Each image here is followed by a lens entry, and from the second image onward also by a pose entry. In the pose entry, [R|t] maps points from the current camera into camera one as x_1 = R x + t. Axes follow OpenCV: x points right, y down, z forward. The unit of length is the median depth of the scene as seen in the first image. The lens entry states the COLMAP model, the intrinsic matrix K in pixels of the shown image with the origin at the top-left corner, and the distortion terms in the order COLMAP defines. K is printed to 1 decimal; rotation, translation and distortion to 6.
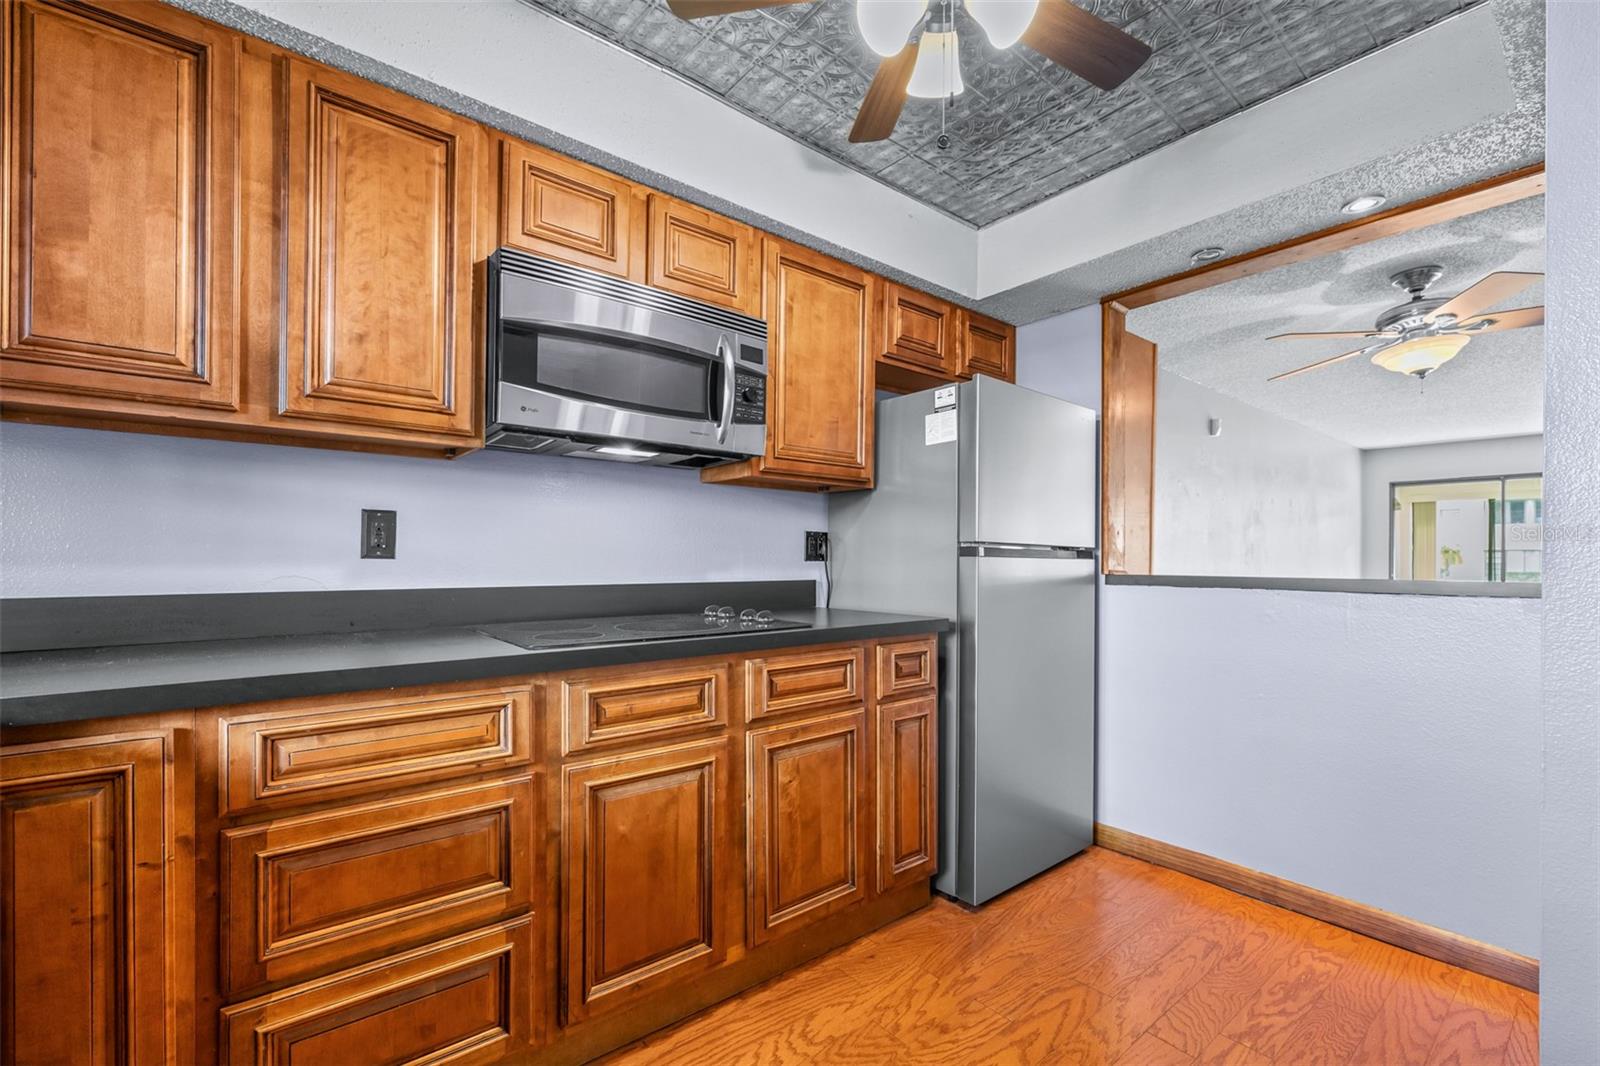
lens RADIAL K [[686.9, 0, 793.4], [0, 686.9, 556.7], [0, 0, 1]] dist [-0.001727, -0.000015]
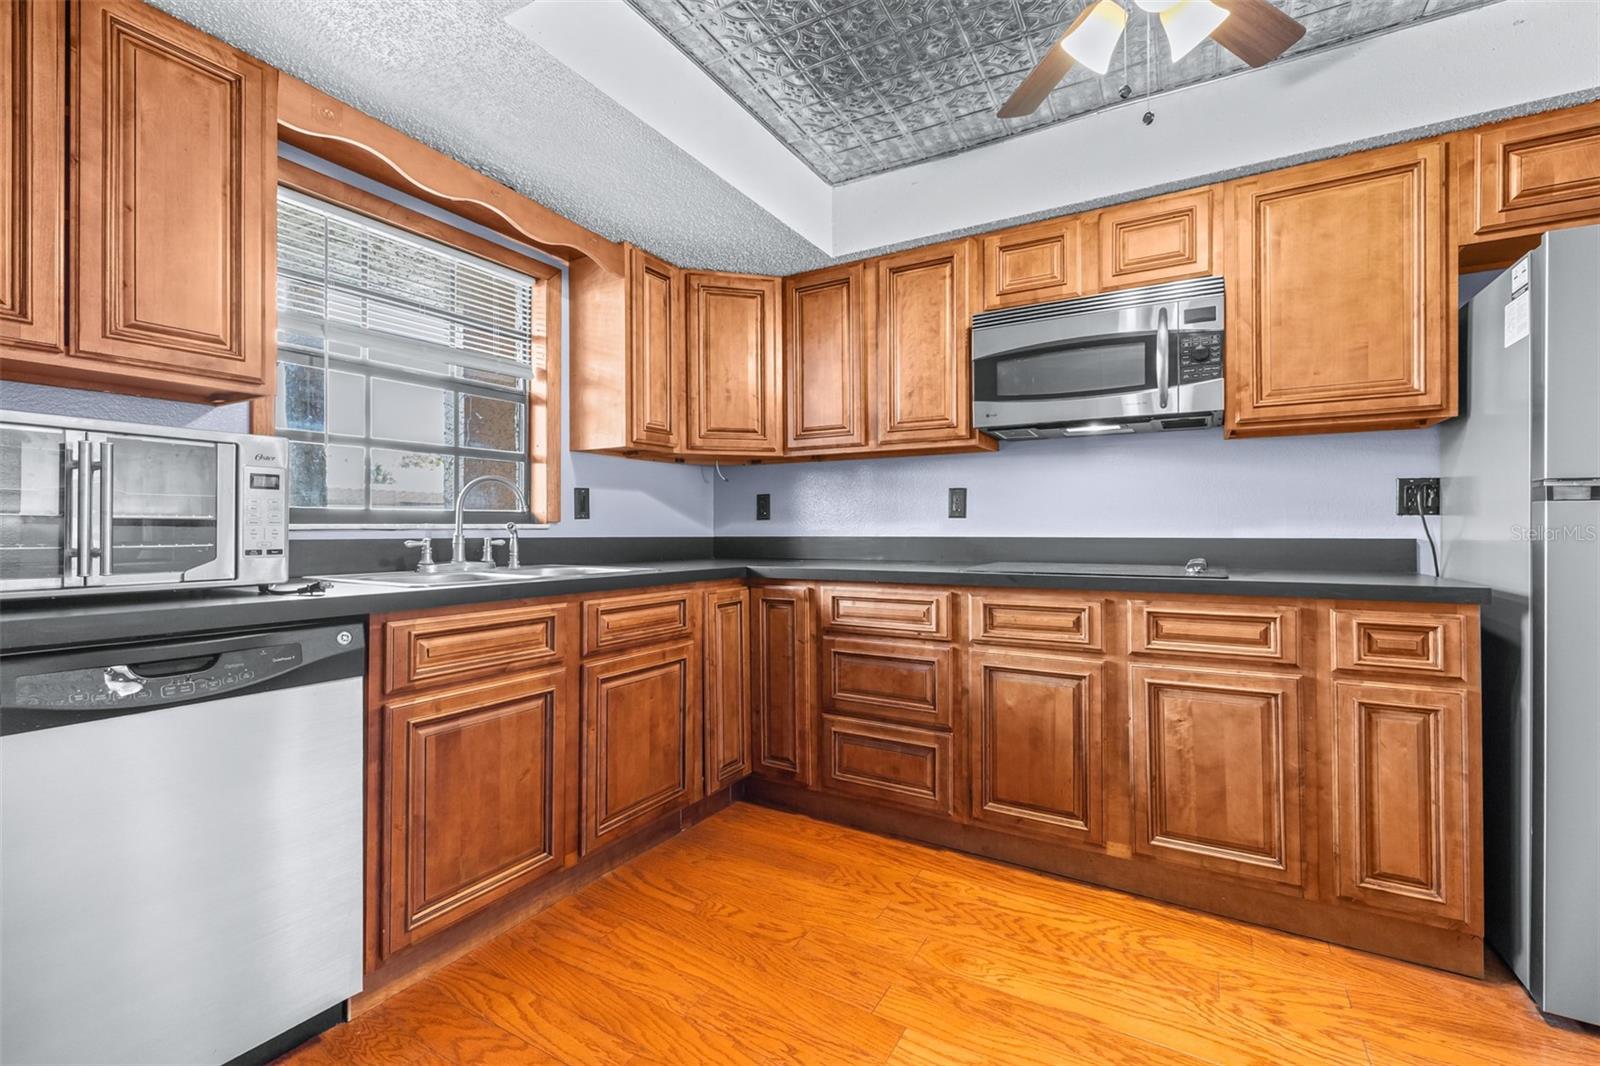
lens RADIAL K [[686.9, 0, 800.6], [0, 686.9, 526.5], [0, 0, 1]] dist [-0.001727, -0.000015]
pose [[0.346243, -0.008255, -0.938109, 0.855734], [0.004747, 0.999964, -0.007047, 0.035325], [0.938133, -0.002013, 0.346270, 0.092584]]
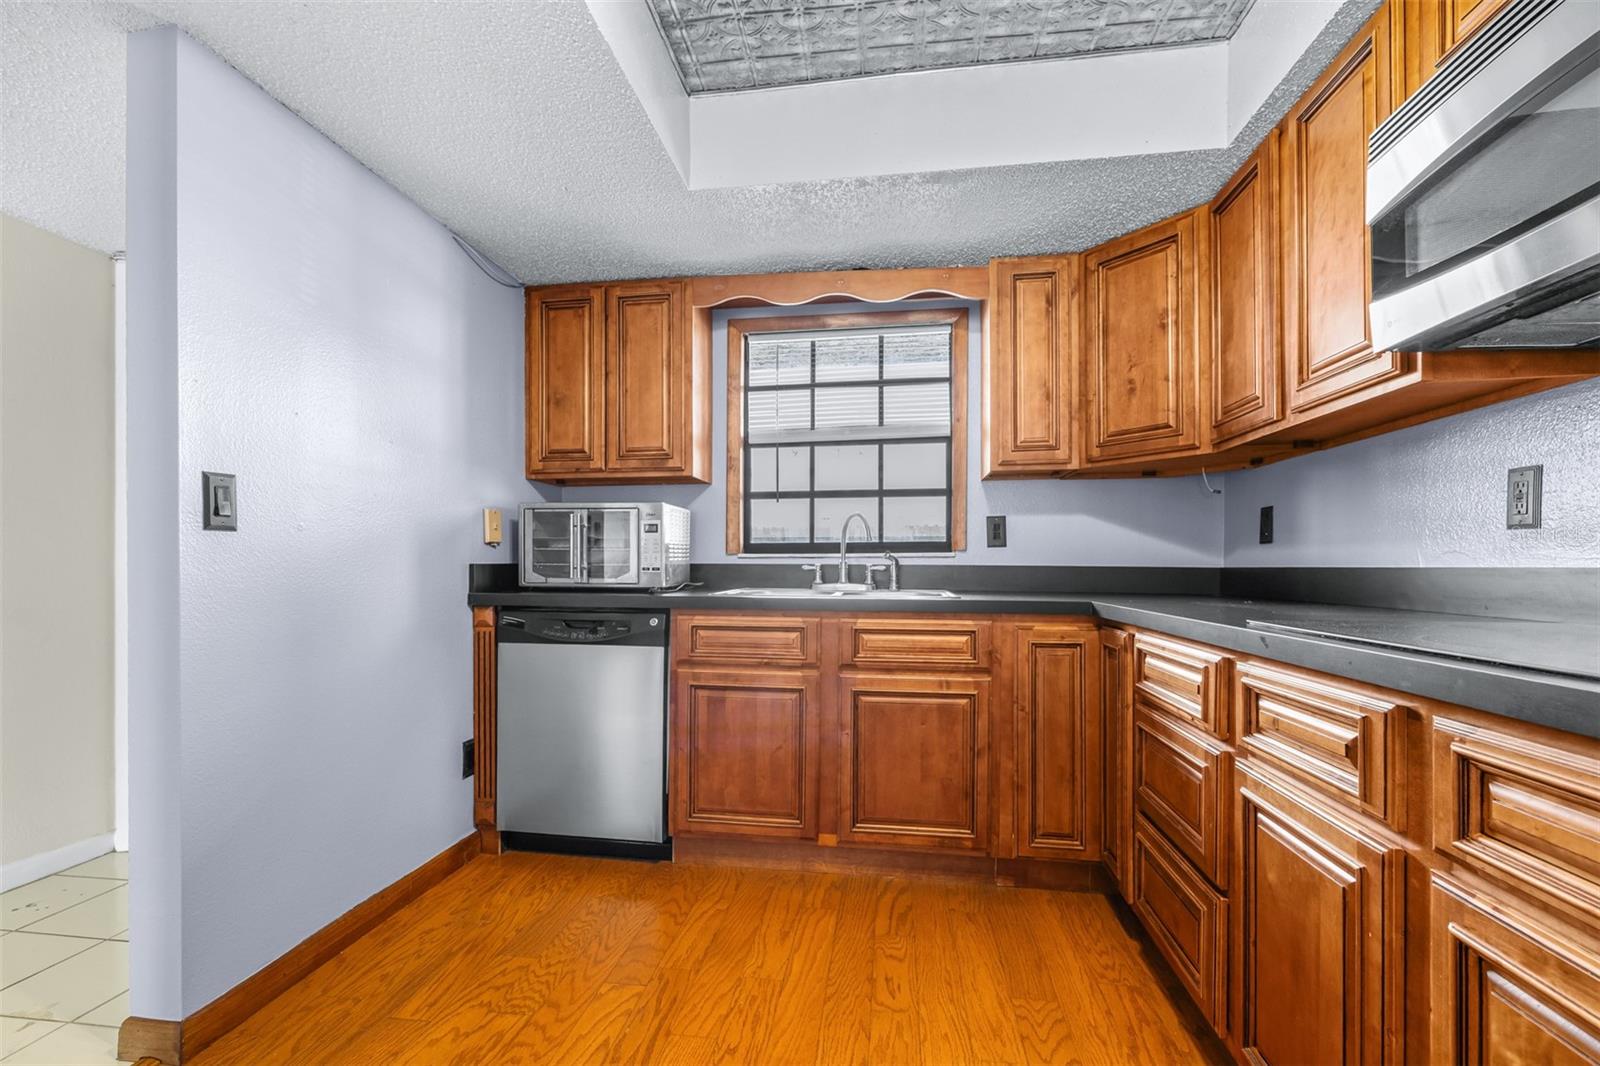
lens RADIAL K [[686.9, 0, 792.7], [0, 686.9, 564.6], [0, 0, 1]] dist [-0.001727, -0.000015]
pose [[-0.739329, -0.005175, -0.673325, 0.588509], [-0.003473, 0.999986, -0.003872, 0.053701], [0.673336, -0.000524, -0.739336, 1.093658]]
